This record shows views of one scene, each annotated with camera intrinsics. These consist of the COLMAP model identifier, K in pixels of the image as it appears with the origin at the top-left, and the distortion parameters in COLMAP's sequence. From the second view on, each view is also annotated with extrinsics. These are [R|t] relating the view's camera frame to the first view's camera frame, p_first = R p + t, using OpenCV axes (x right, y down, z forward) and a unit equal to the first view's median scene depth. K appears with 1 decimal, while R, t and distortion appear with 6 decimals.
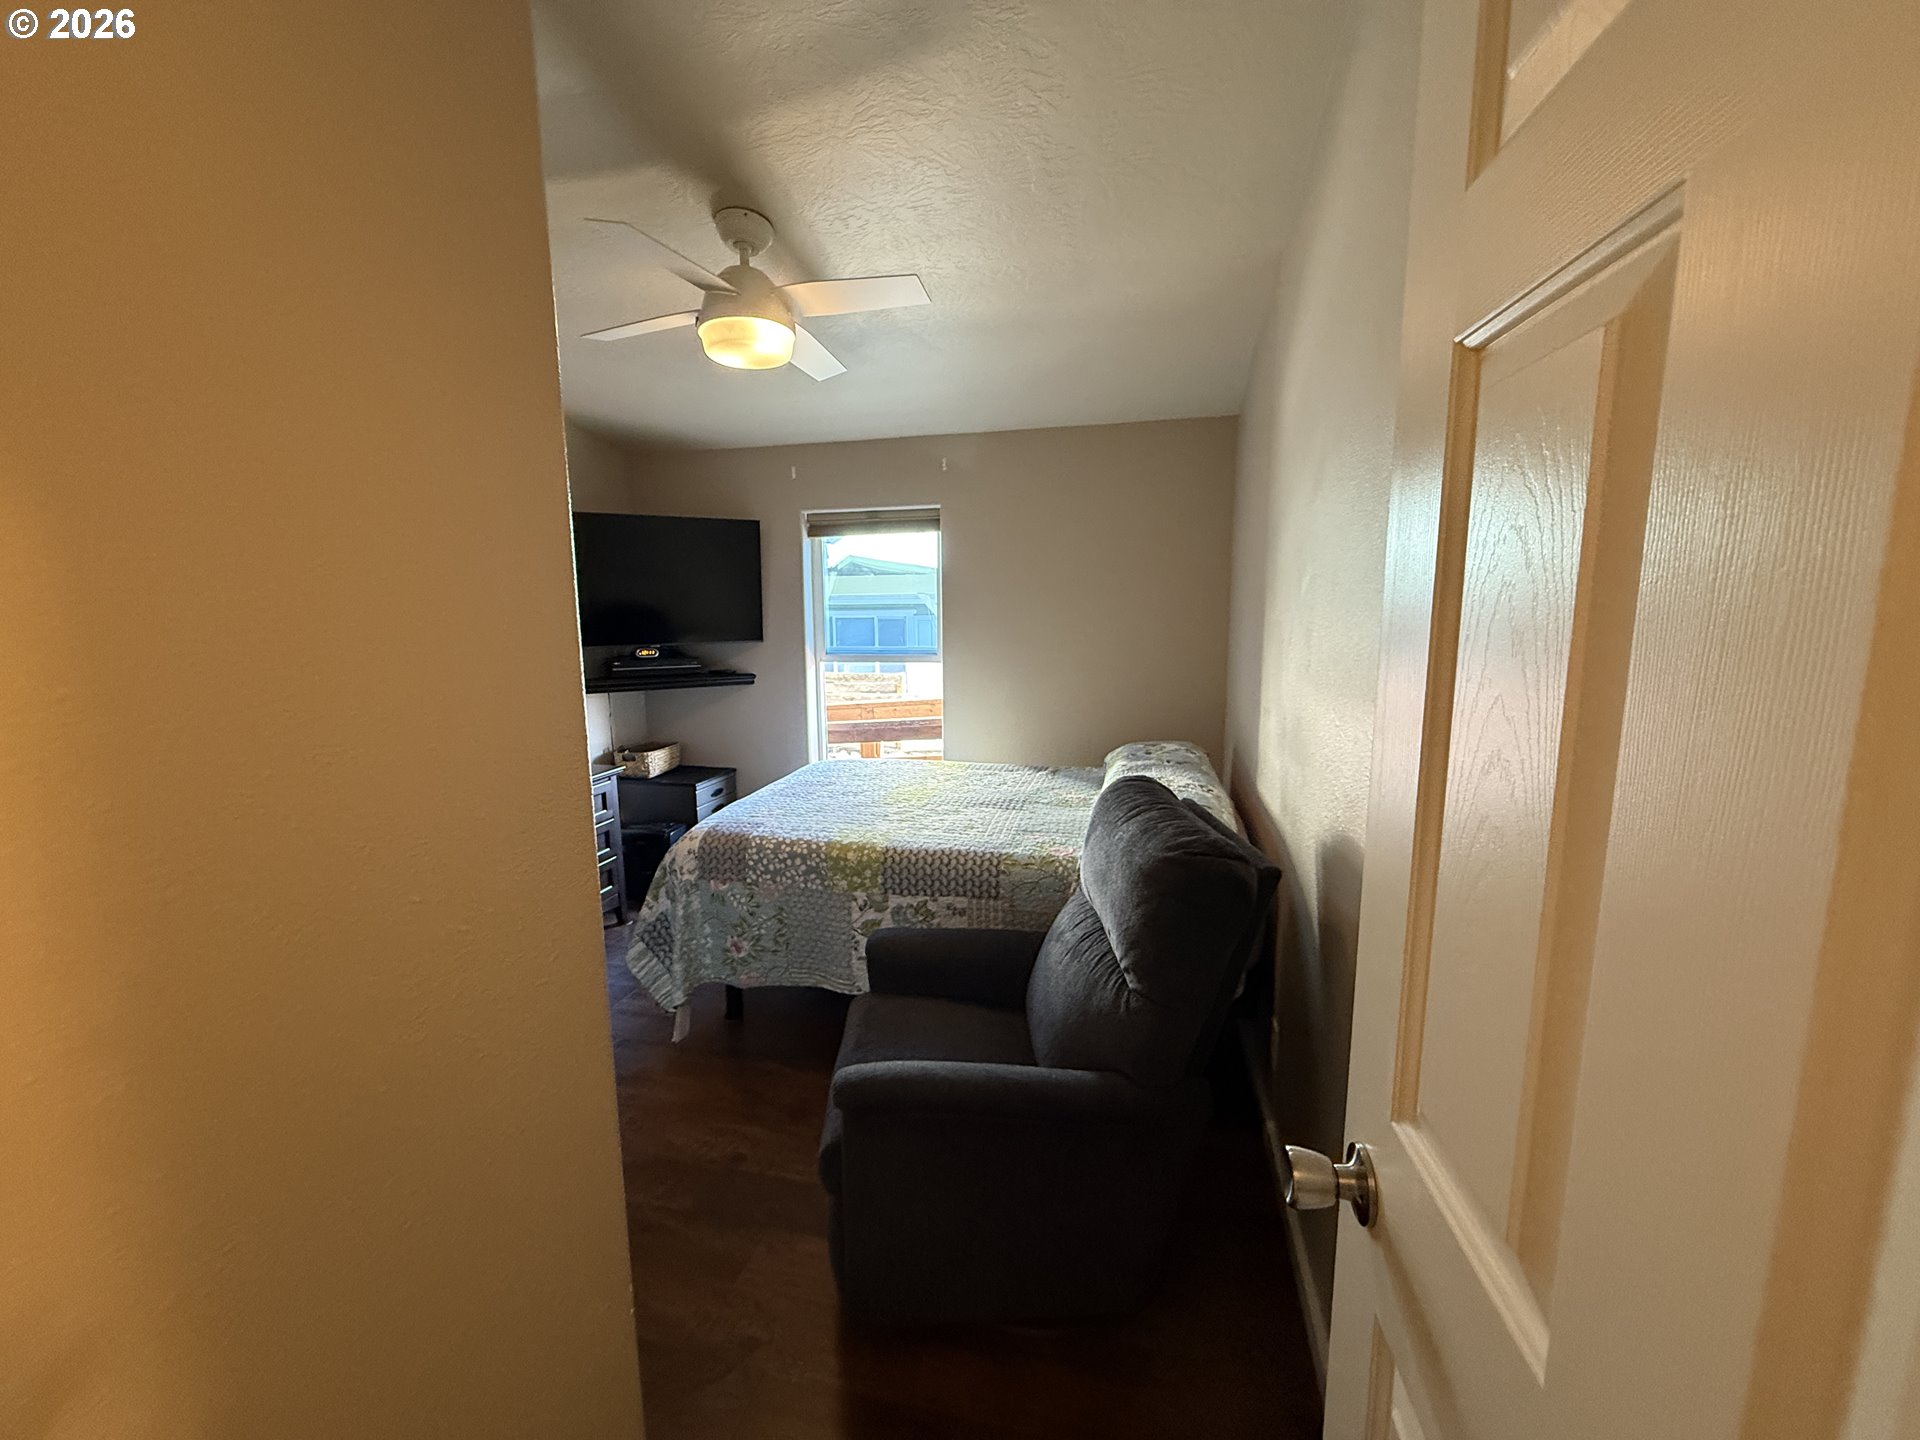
lens RADIAL K [[766.1, 0, 961.2], [0, 766.1, 717.9], [0, 0, 1]] dist [0.002922, -0.000400]
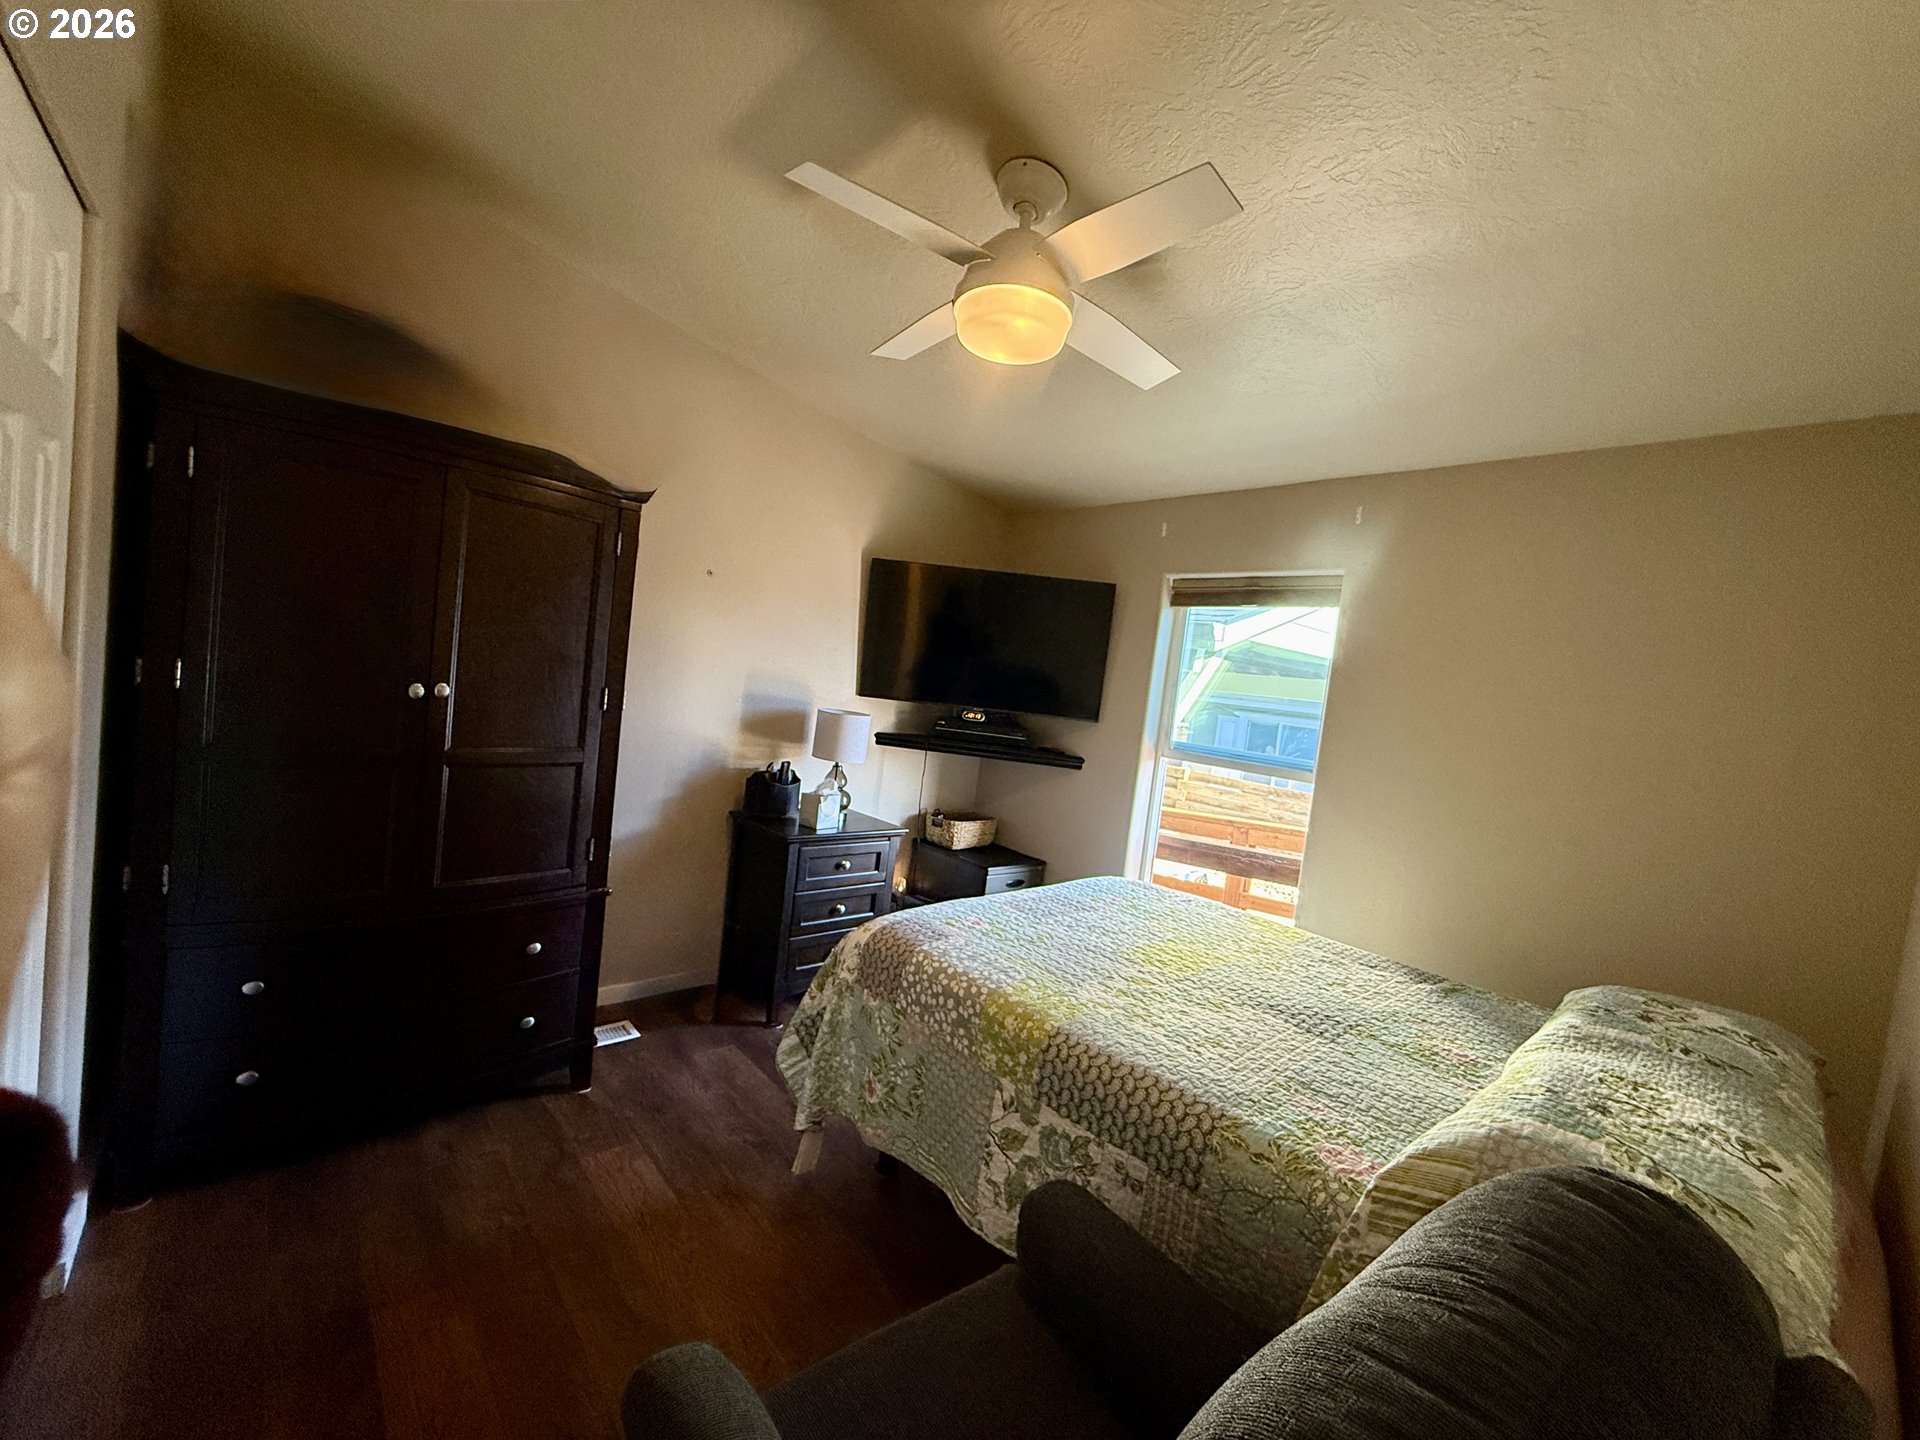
lens RADIAL K [[766.1, 0, 959.7], [0, 766.1, 722.3], [0, 0, 1]] dist [0.002922, -0.000400]
pose [[0.815620, 0.135936, -0.562393, 0.162651], [-0.202926, 0.977473, -0.058032, -0.031877], [0.541836, 0.161456, 0.824831, 0.357287]]
